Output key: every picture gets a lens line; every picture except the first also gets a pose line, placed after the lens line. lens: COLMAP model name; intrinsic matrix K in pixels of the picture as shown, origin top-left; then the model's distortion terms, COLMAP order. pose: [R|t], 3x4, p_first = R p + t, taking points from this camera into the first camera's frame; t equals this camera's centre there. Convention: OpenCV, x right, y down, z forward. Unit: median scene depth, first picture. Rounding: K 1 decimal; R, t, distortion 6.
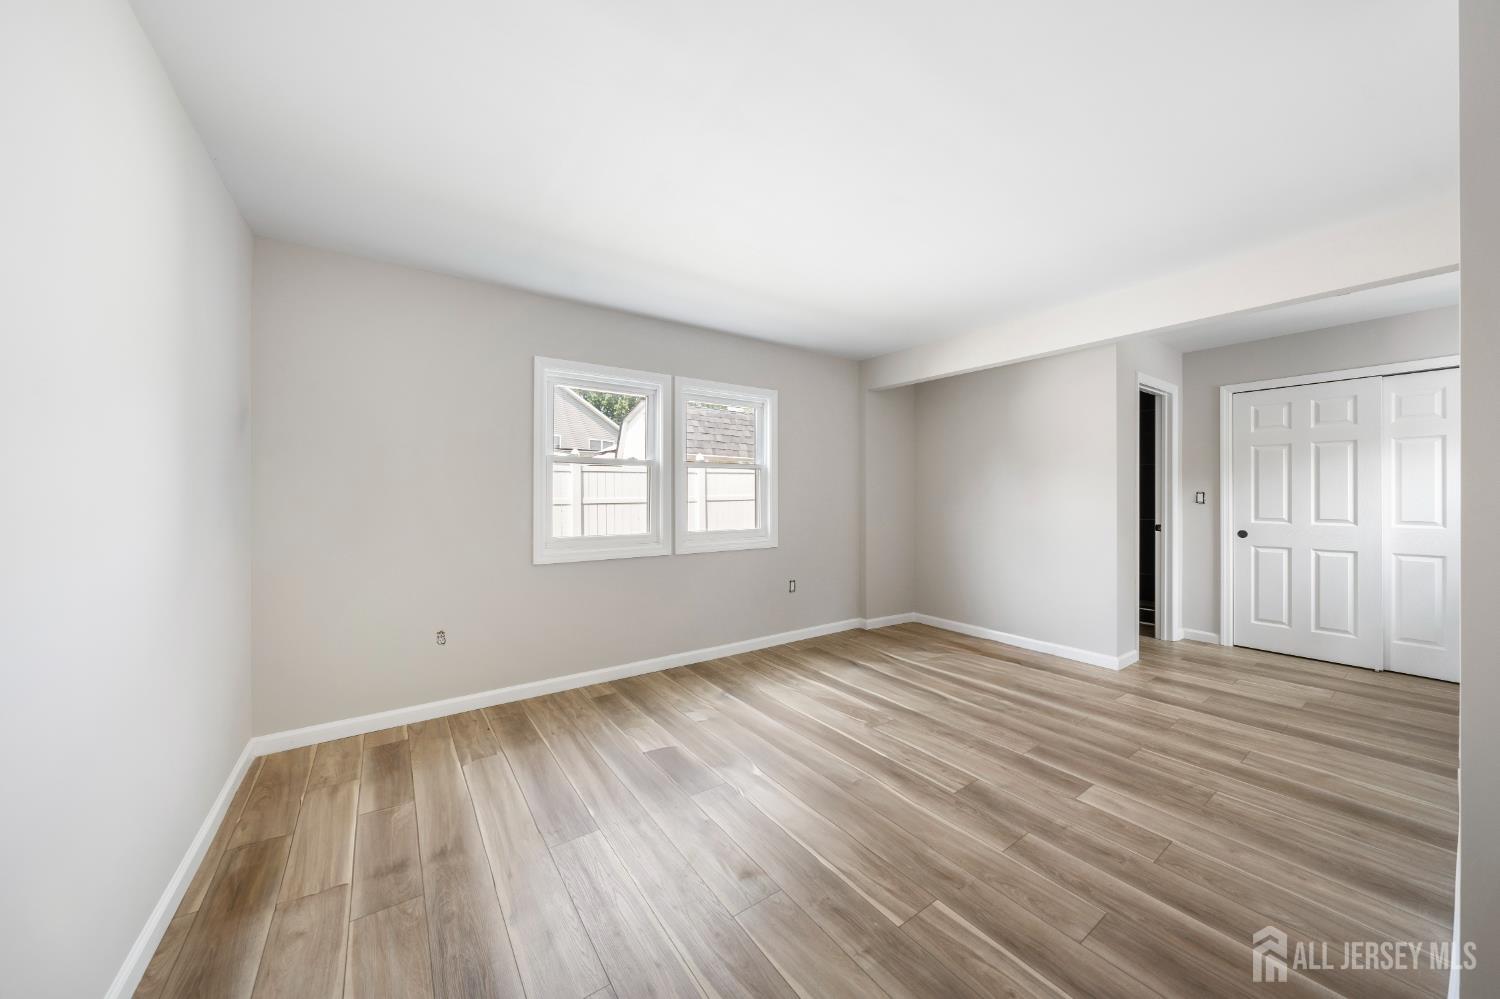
lens RADIAL K [[521.1, 0, 750.6], [0, 521.1, 496.1], [0, 0, 1]] dist [-0.002409, 0.000119]
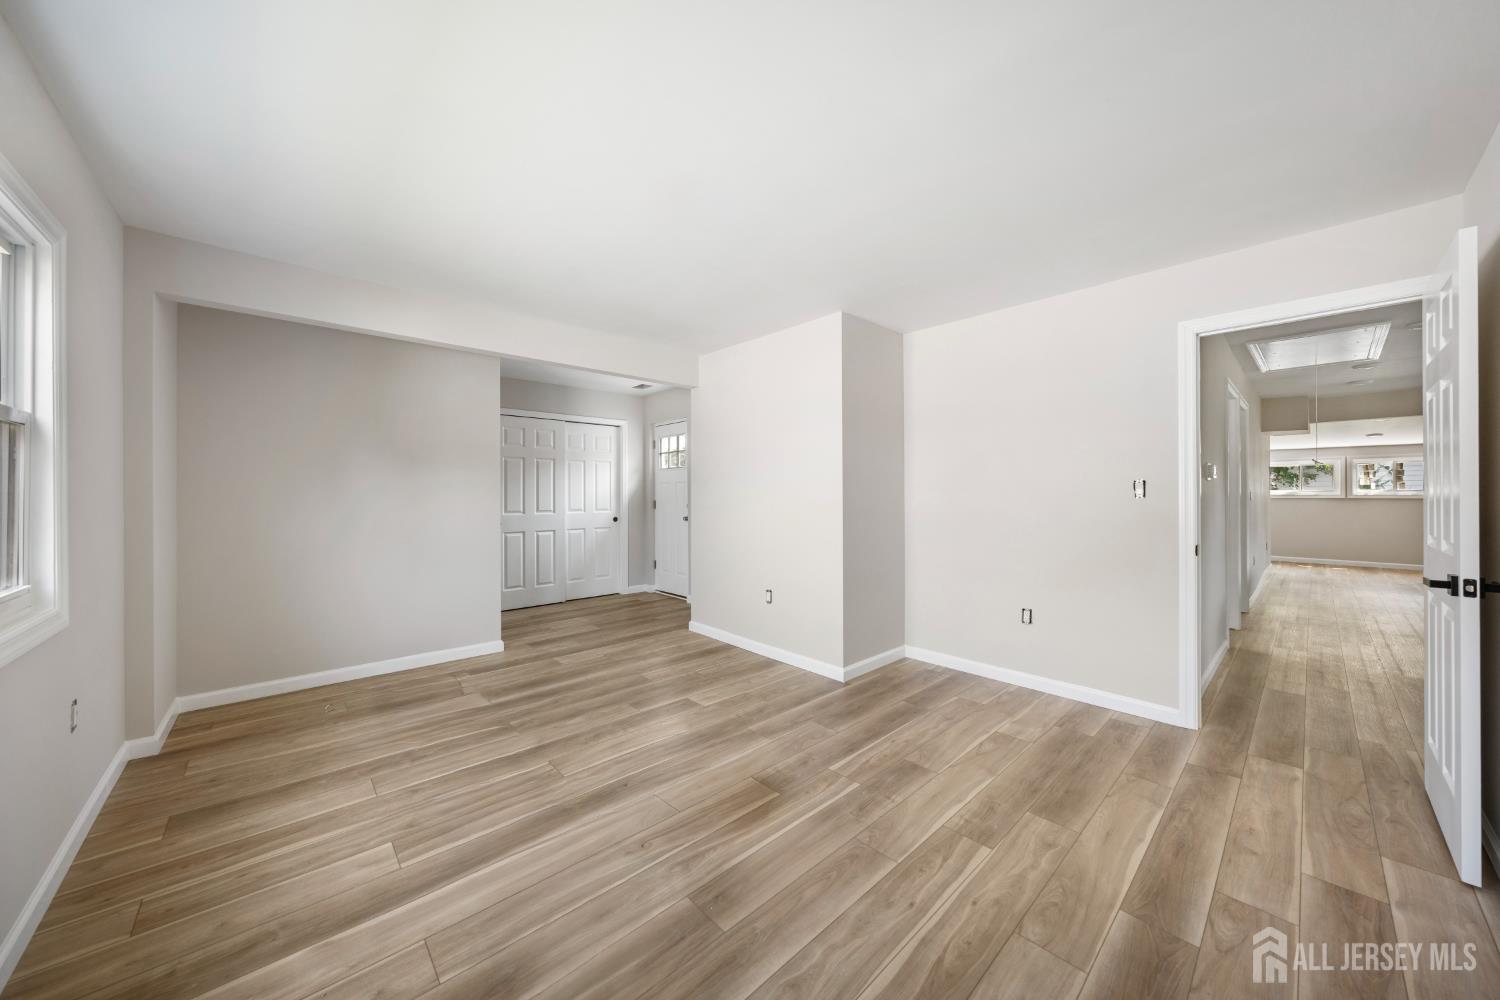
lens RADIAL K [[521.1, 0, 750.5], [0, 521.1, 494.8], [0, 0, 1]] dist [-0.002409, 0.000119]
pose [[-0.133439, -0.001774, 0.991055, -0.630281], [0.001656, 0.999997, 0.002013, -0.002323], [-0.991056, 0.001909, -0.133436, 0.828945]]
